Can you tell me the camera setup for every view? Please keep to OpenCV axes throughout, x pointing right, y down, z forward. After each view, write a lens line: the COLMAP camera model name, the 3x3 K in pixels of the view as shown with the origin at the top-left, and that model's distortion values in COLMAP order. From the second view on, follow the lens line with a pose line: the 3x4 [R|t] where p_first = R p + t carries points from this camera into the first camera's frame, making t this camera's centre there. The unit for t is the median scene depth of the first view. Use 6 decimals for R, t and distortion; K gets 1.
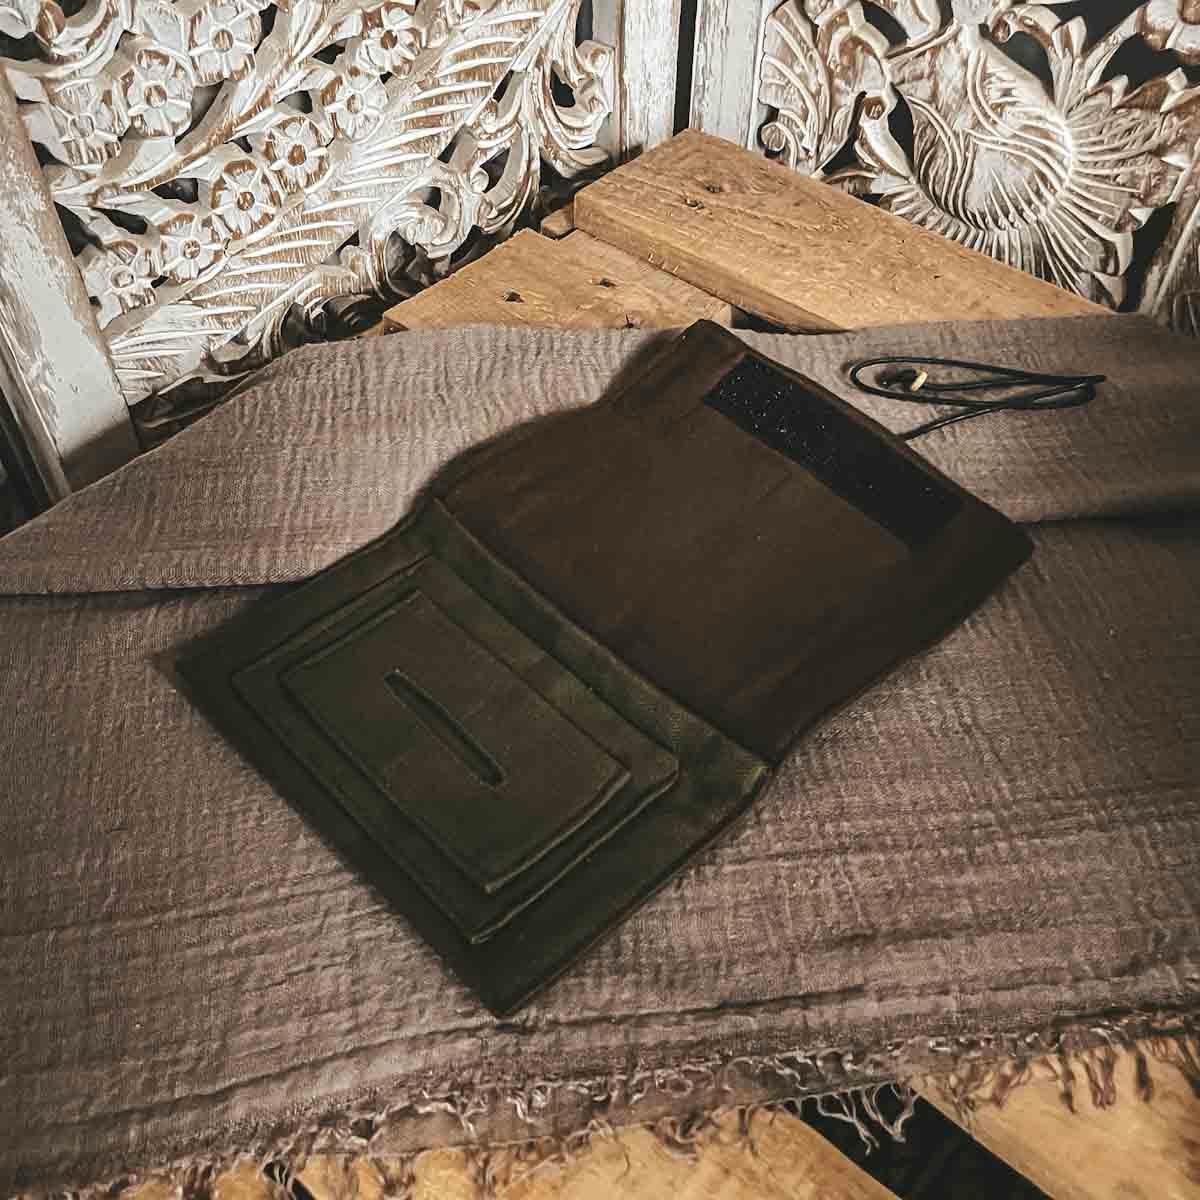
lens RADIAL K [[1251.1, 0, 591.1], [0, 1251.1, 598.9], [0, 0, 1]] dist [0.033625, 0.000000]
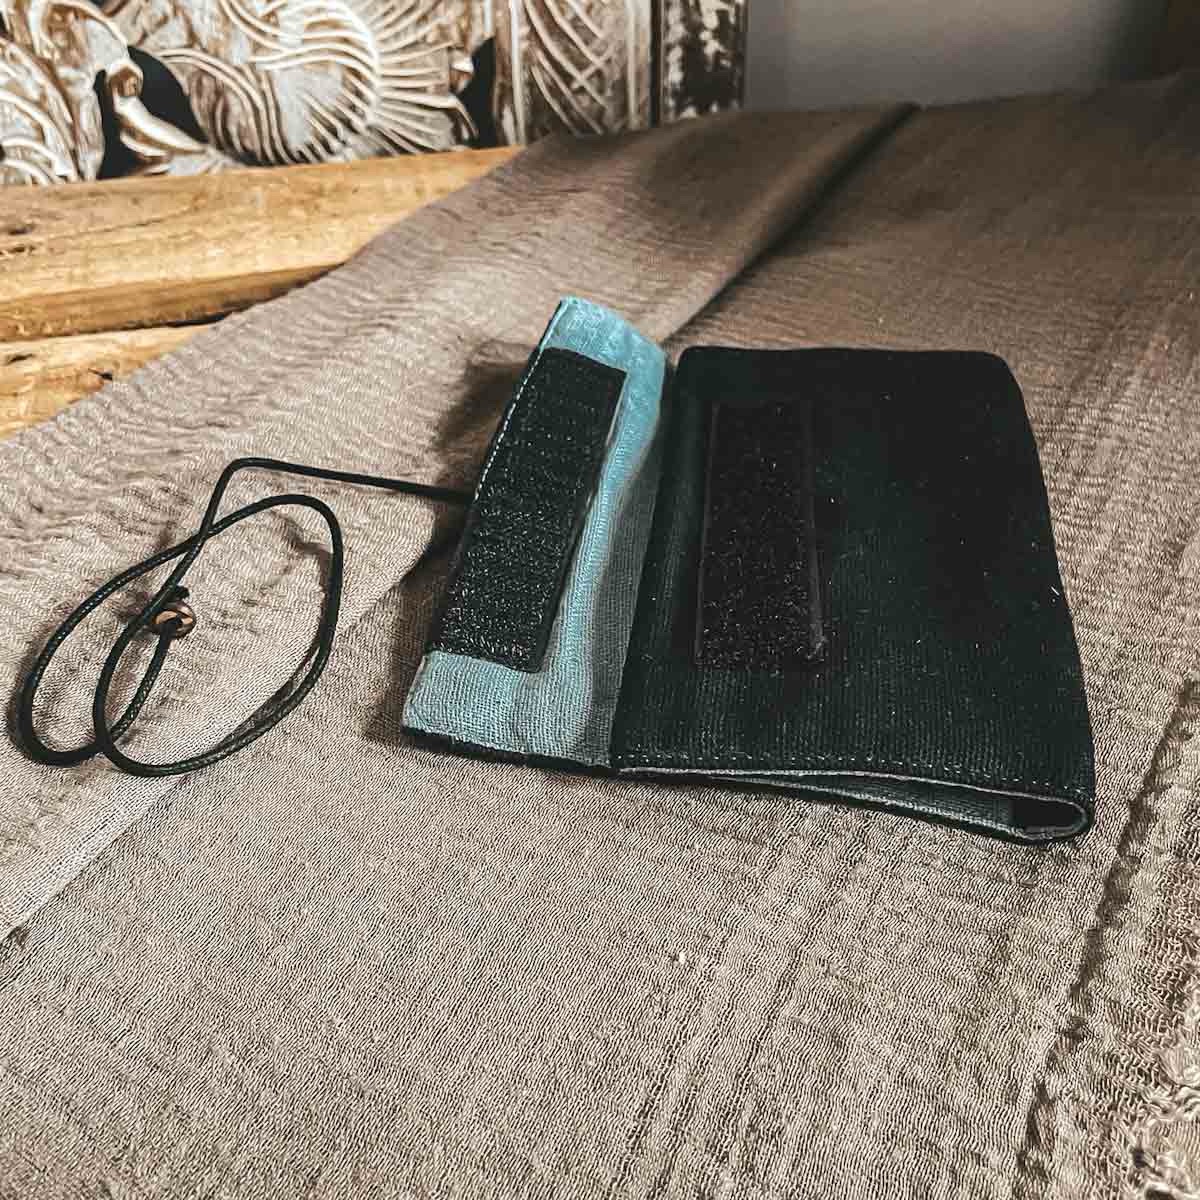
lens RADIAL K [[1251.1, 0, 621.3], [0, 1251.1, 561.4], [0, 0, 1]] dist [0.033625, 0.000000]
pose [[0.590757, -0.529540, 0.608764, -0.249061], [0.624968, 0.777519, 0.069852, -0.009838], [-0.510315, 0.339193, 0.790270, 0.309226]]
